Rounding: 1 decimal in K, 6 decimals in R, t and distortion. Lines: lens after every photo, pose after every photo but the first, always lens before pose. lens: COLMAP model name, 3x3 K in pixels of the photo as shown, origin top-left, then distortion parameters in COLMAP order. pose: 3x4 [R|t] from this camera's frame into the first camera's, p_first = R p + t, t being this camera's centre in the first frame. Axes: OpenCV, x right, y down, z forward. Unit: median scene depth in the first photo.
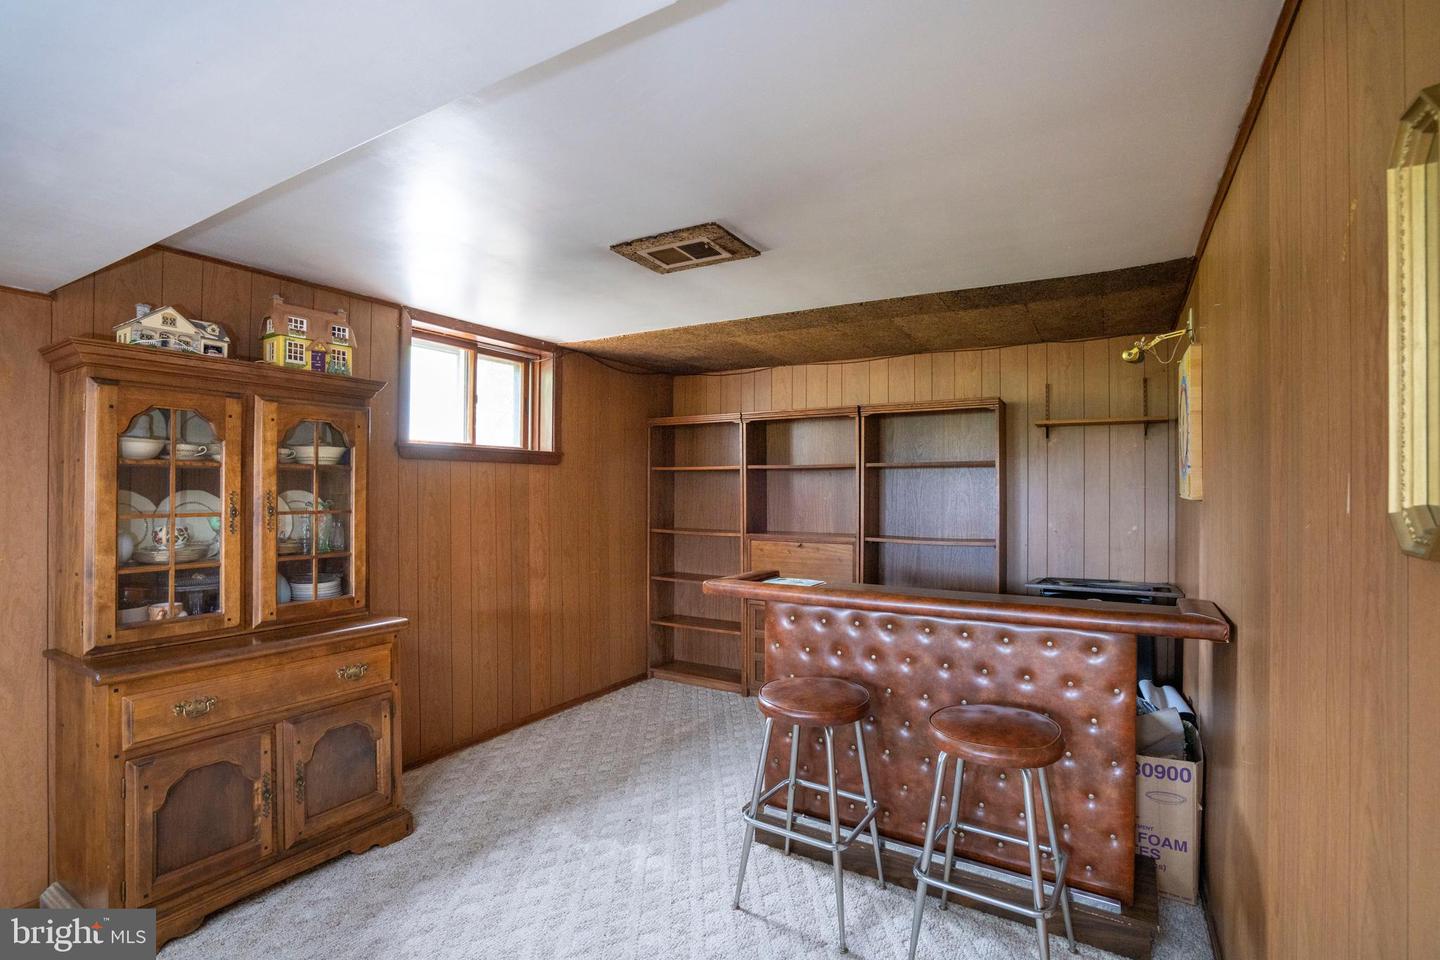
lens RADIAL K [[666.3, 0, 715.4], [0, 666.3, 482.3], [0, 0, 1]] dist [-0.055648, 0.020055]
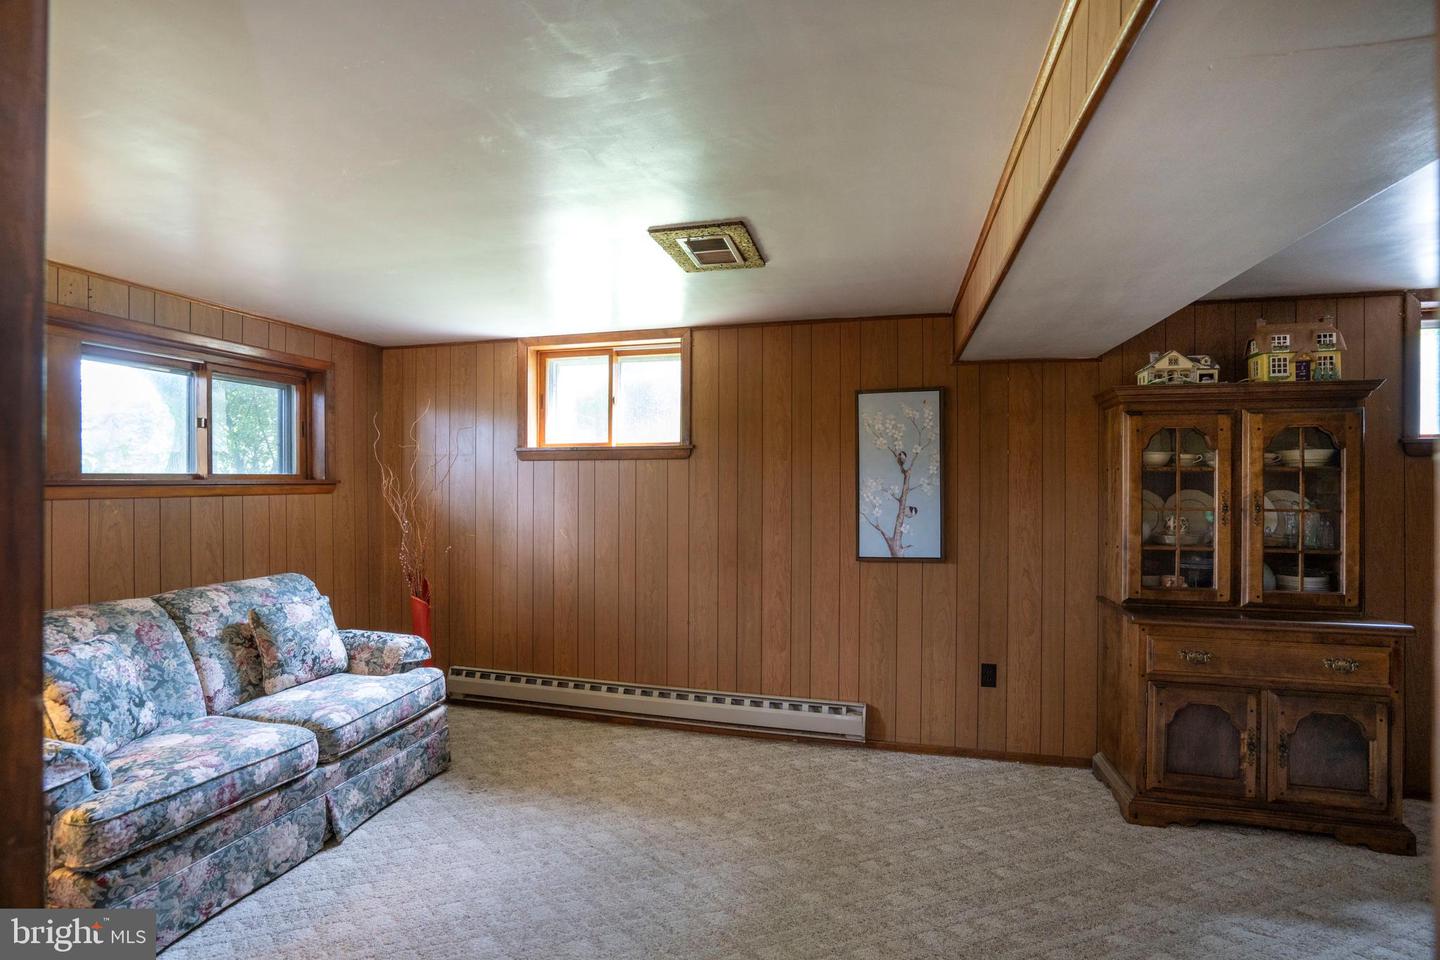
lens RADIAL K [[666.3, 0, 715.4], [0, 666.3, 482.3], [0, 0, 1]] dist [-0.055648, 0.020055]
pose [[0.284365, -0.002635, -0.958712, 0.151101], [0.005877, 0.999982, -0.001005, -0.006632], [0.958698, -0.005349, 0.284376, -0.259920]]
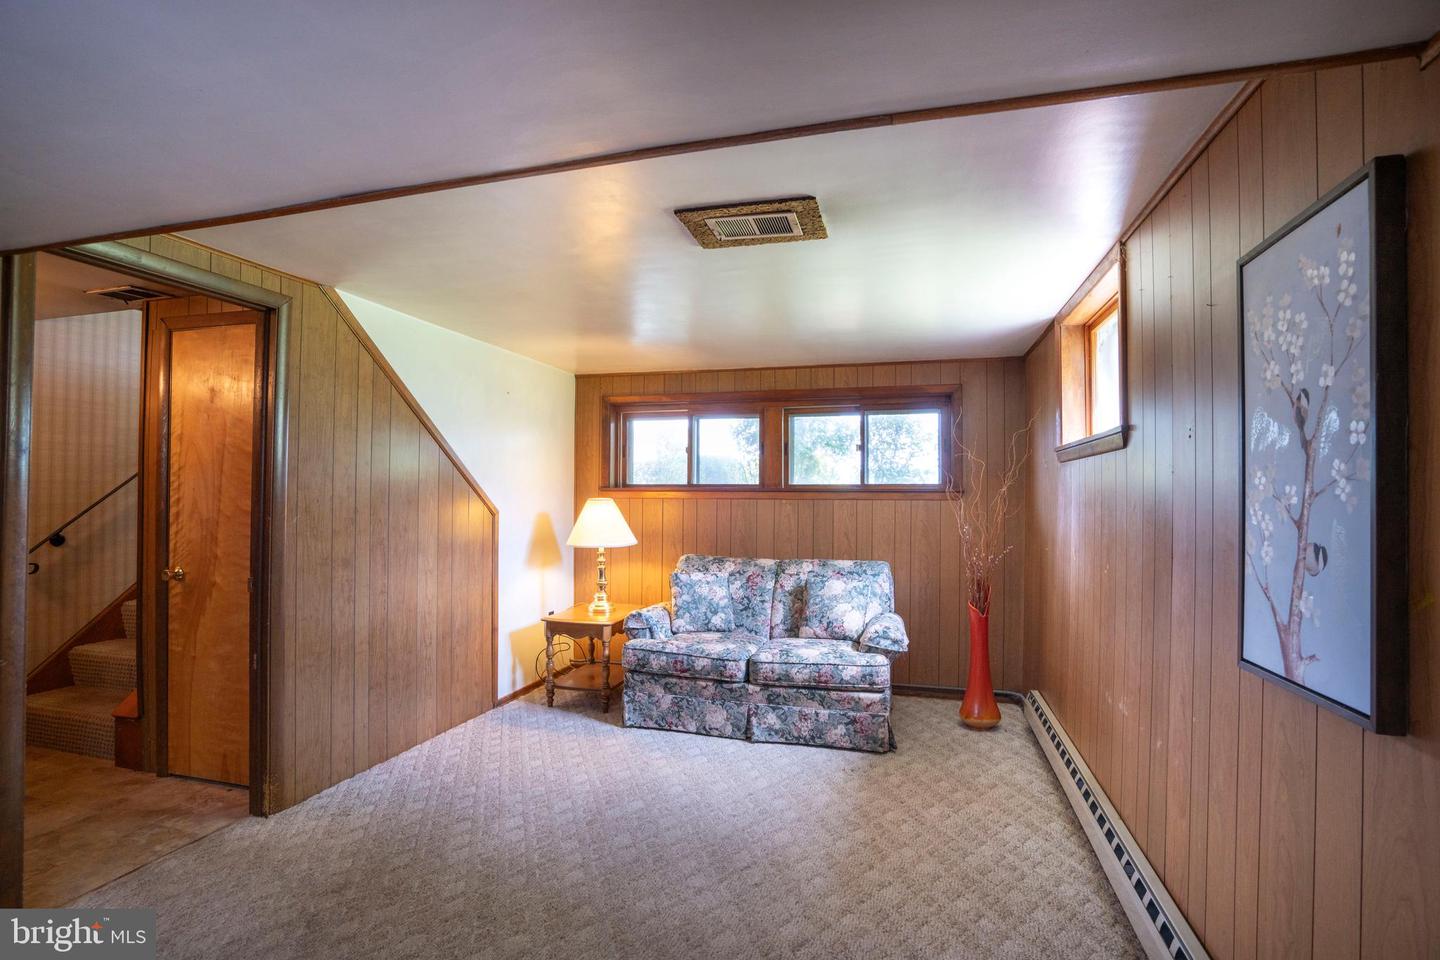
lens RADIAL K [[666.3, 0, 715.4], [0, 666.3, 482.3], [0, 0, 1]] dist [-0.055648, 0.020055]
pose [[-0.964896, -0.014804, -0.262215, -0.566016], [-0.008268, 0.999627, -0.026011, 0.017953], [0.262503, -0.022930, -0.964659, 0.944234]]
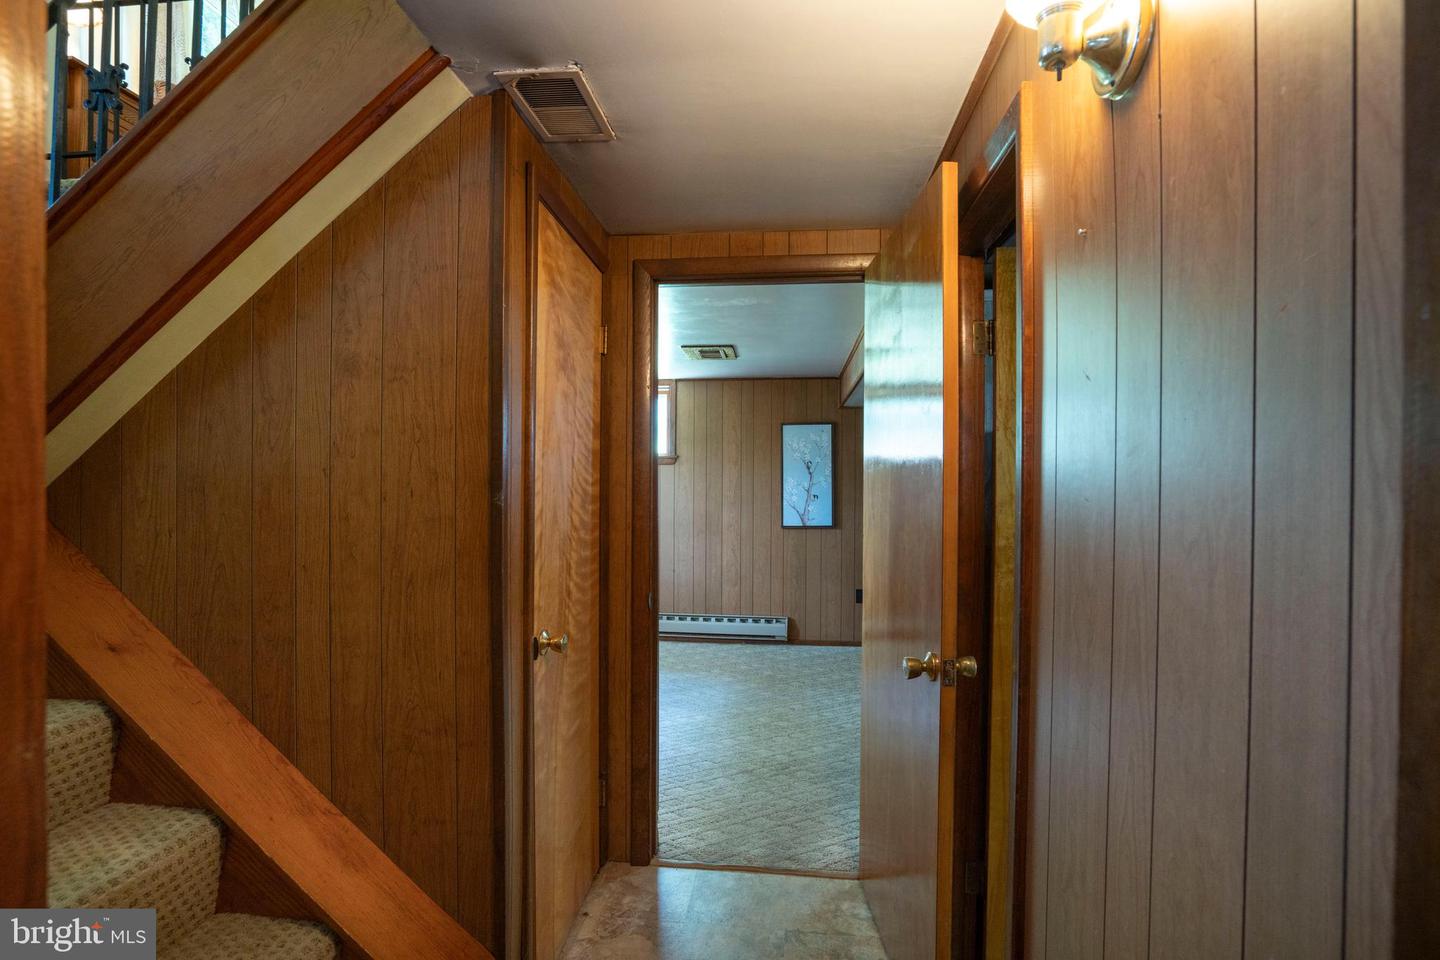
lens RADIAL K [[666.3, 0, 715.4], [0, 666.3, 482.3], [0, 0, 1]] dist [-0.055648, 0.020055]
pose [[0.416721, 0.001356, -0.909034, 0.923495], [0.004165, 0.999986, 0.003401, -0.006493], [0.909025, -0.005203, 0.416709, -0.767687]]
